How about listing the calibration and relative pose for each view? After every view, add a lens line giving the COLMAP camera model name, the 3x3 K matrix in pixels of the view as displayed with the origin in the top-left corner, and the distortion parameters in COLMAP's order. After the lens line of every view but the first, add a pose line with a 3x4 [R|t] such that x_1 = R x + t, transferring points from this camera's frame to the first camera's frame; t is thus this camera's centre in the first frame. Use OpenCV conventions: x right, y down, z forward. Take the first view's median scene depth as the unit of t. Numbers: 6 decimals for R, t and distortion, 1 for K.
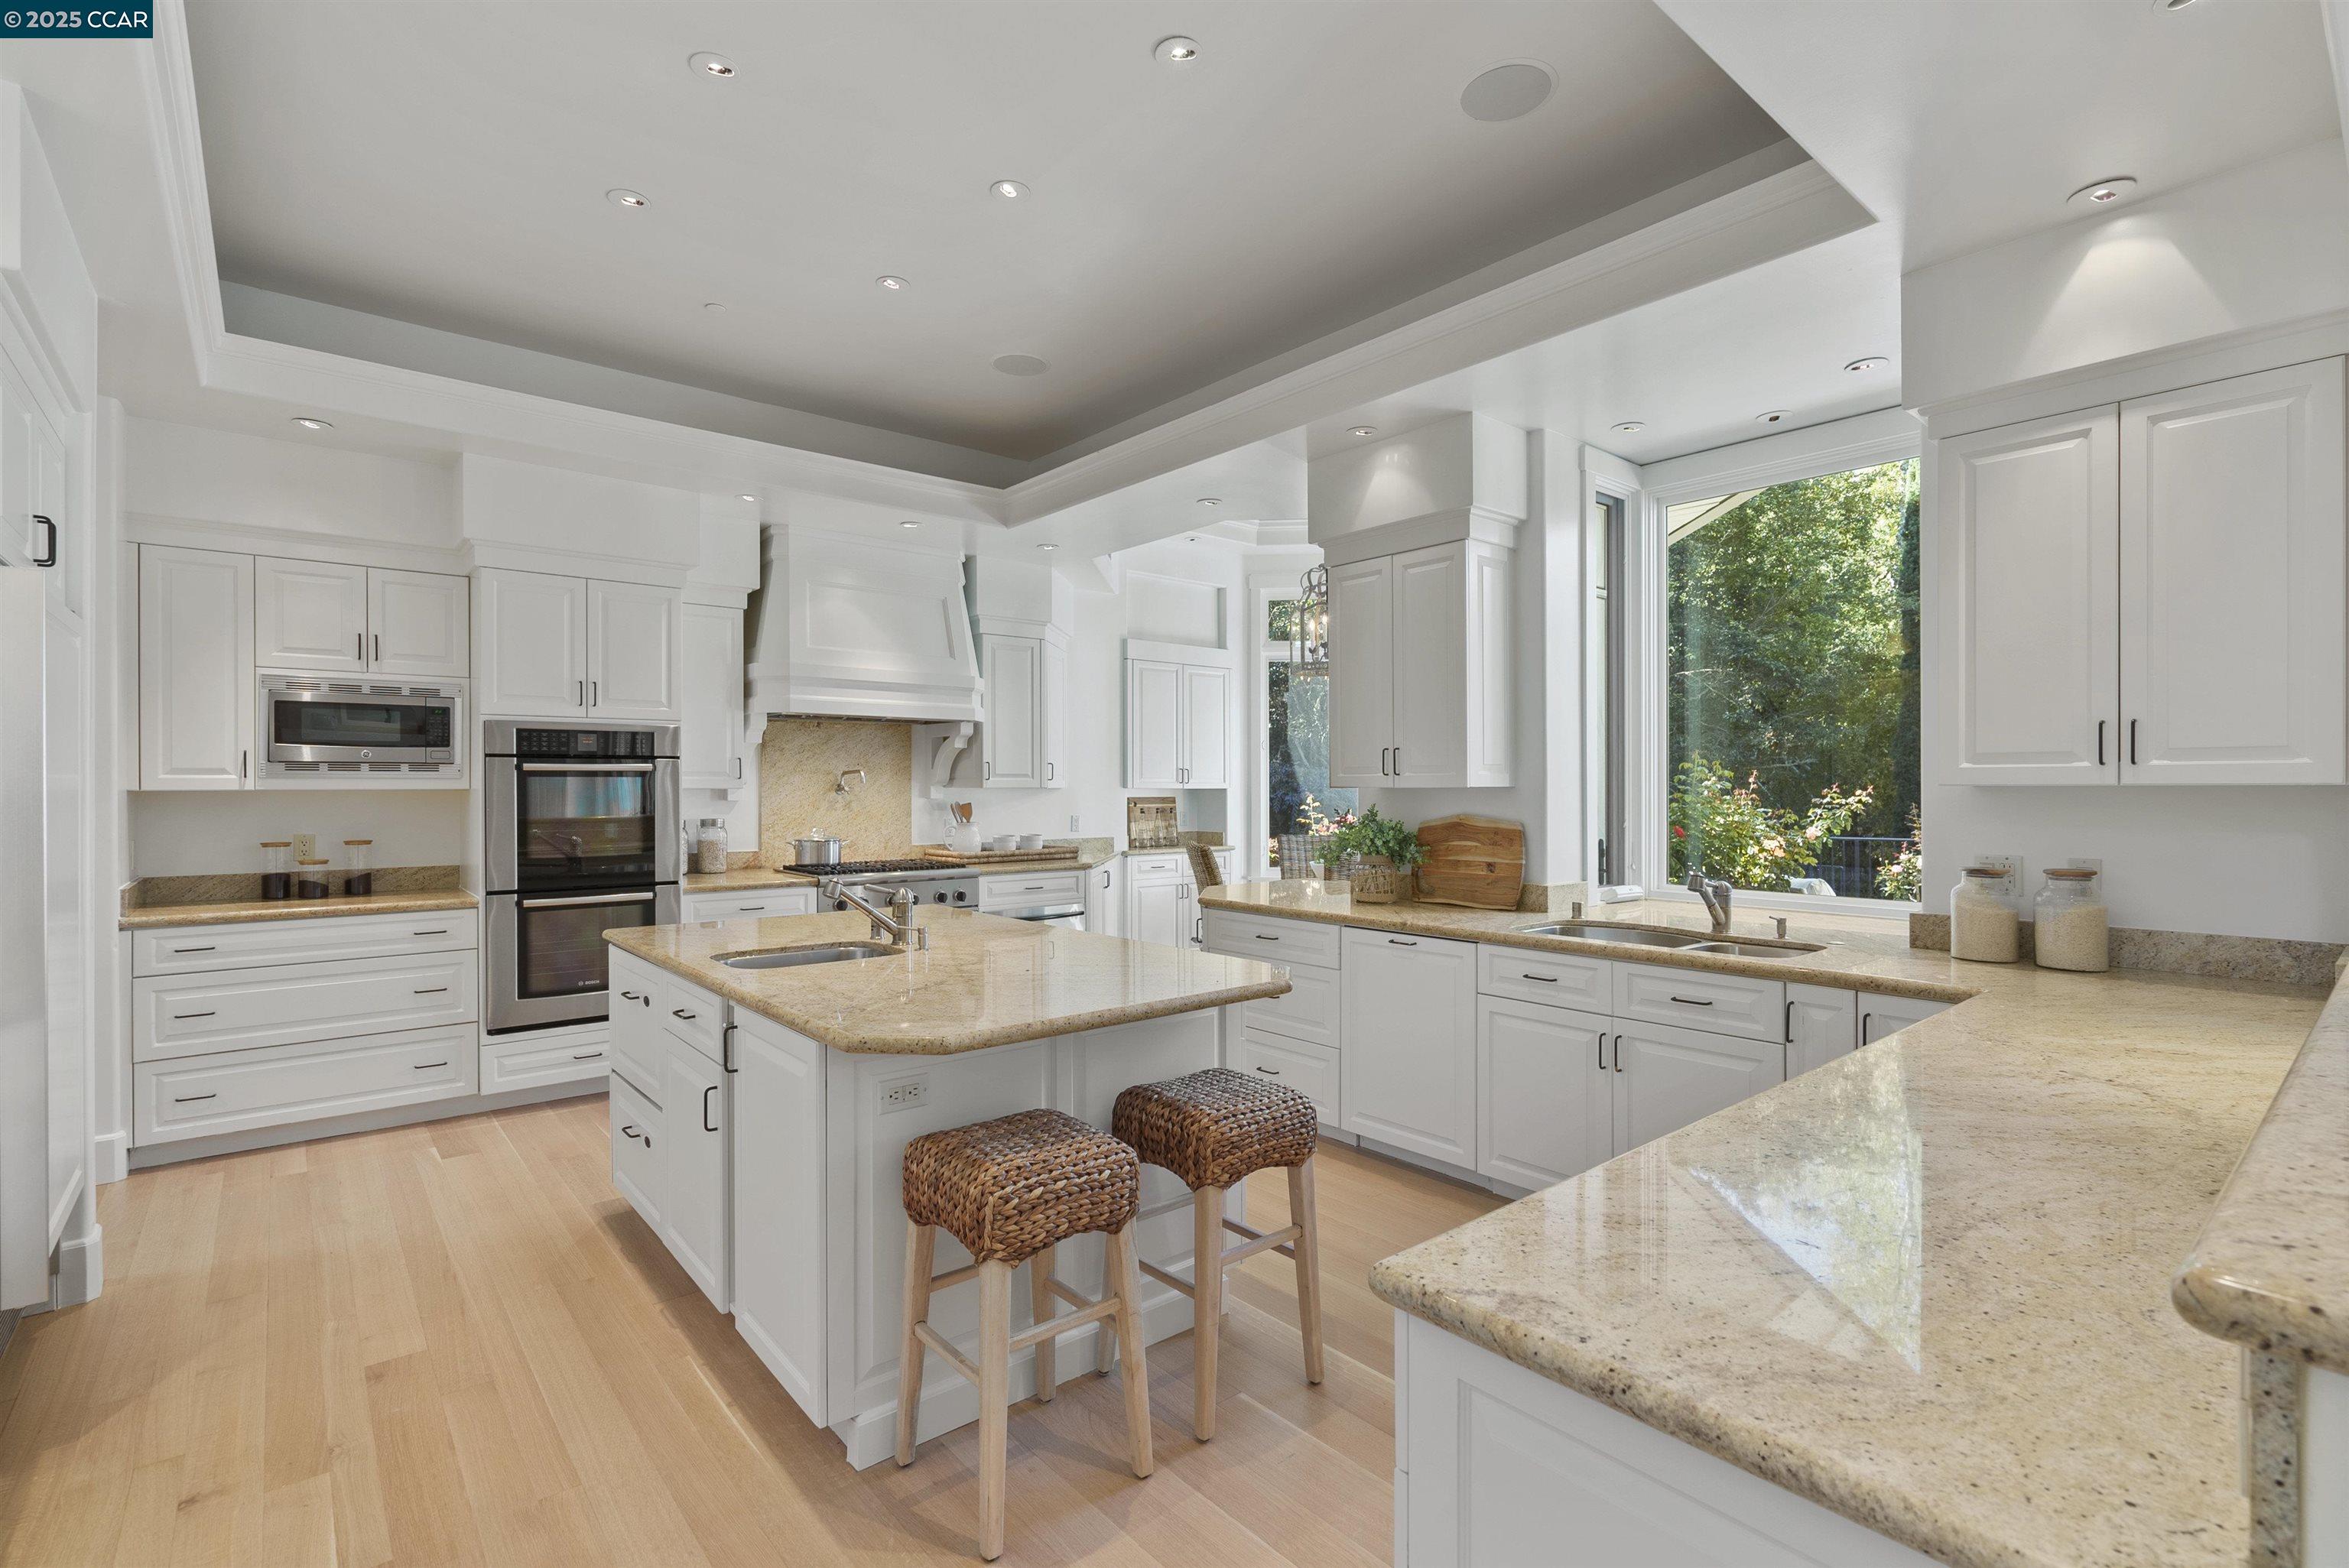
lens RADIAL K [[1078.2, 0, 1164.8], [0, 1078.2, 778.3], [0, 0, 1]] dist [-0.002555, 0.000044]
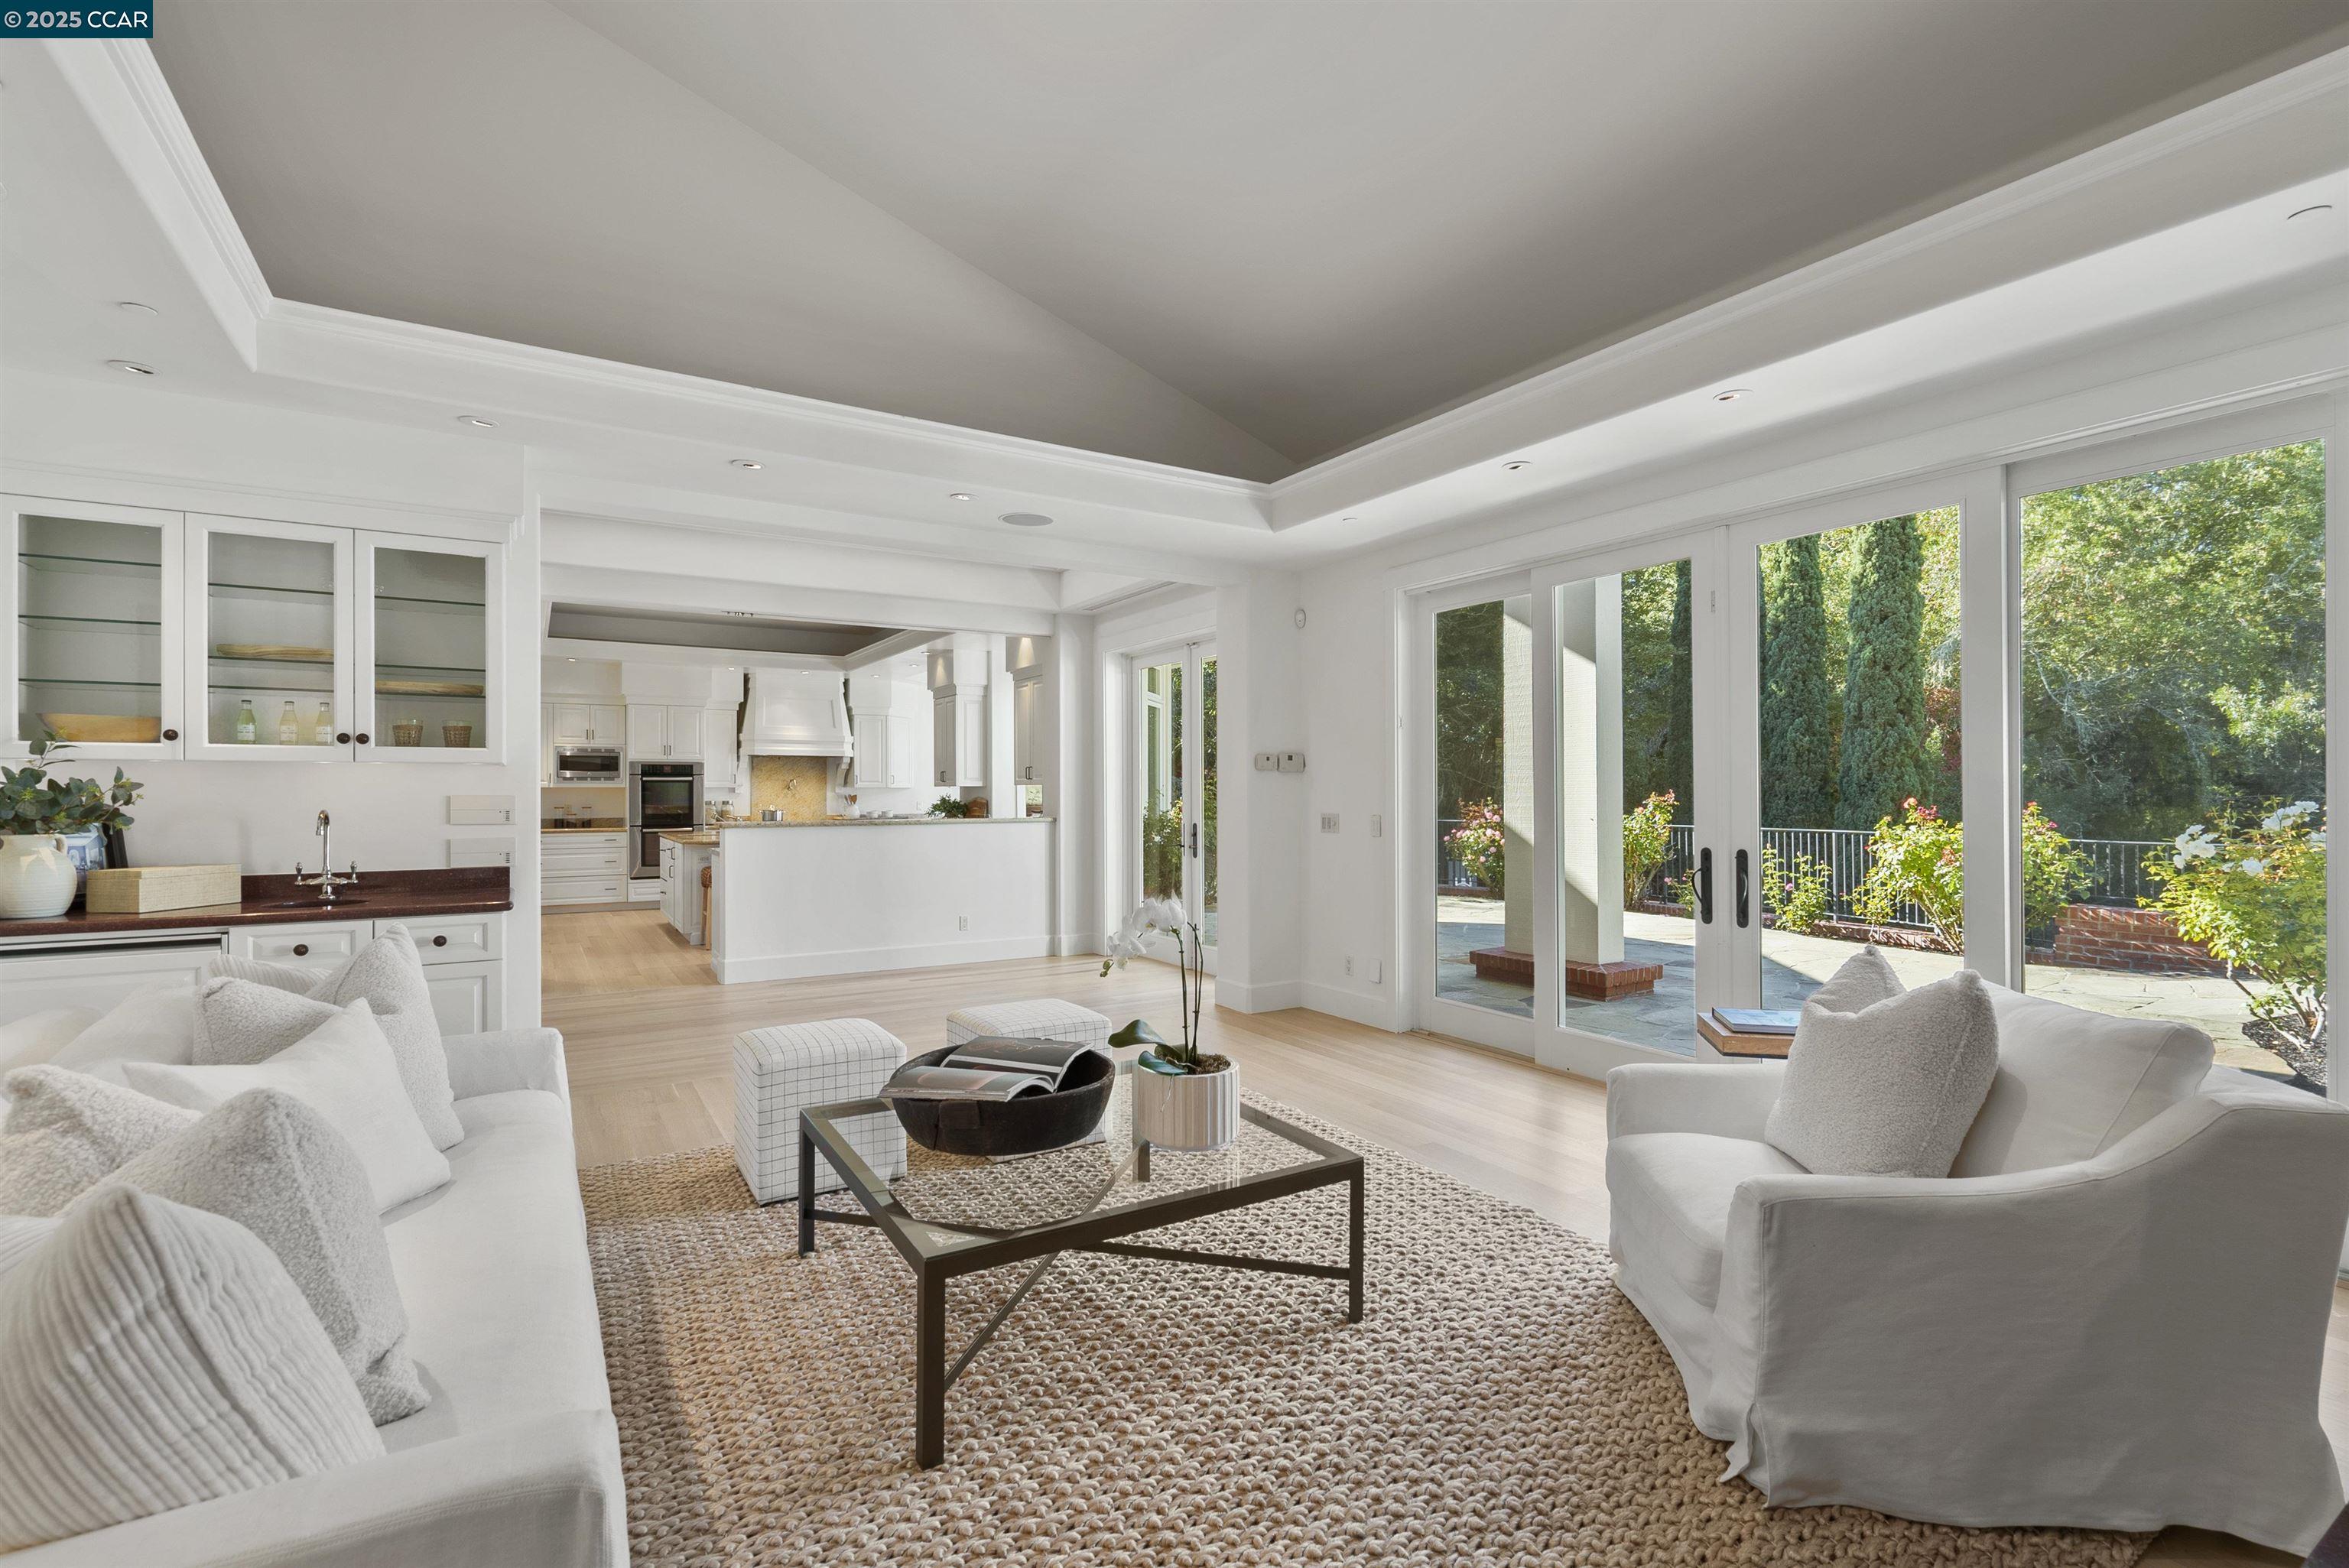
lens RADIAL K [[1078.2, 0, 1179.8], [0, 1078.2, 790.2], [0, 0, 1]] dist [-0.002555, 0.000044]
pose [[0.988891, 0.001157, -0.148641, 1.020782], [-0.000368, 0.999986, 0.005338, 0.002423], [0.148645, -0.005224, 0.988877, -1.316829]]
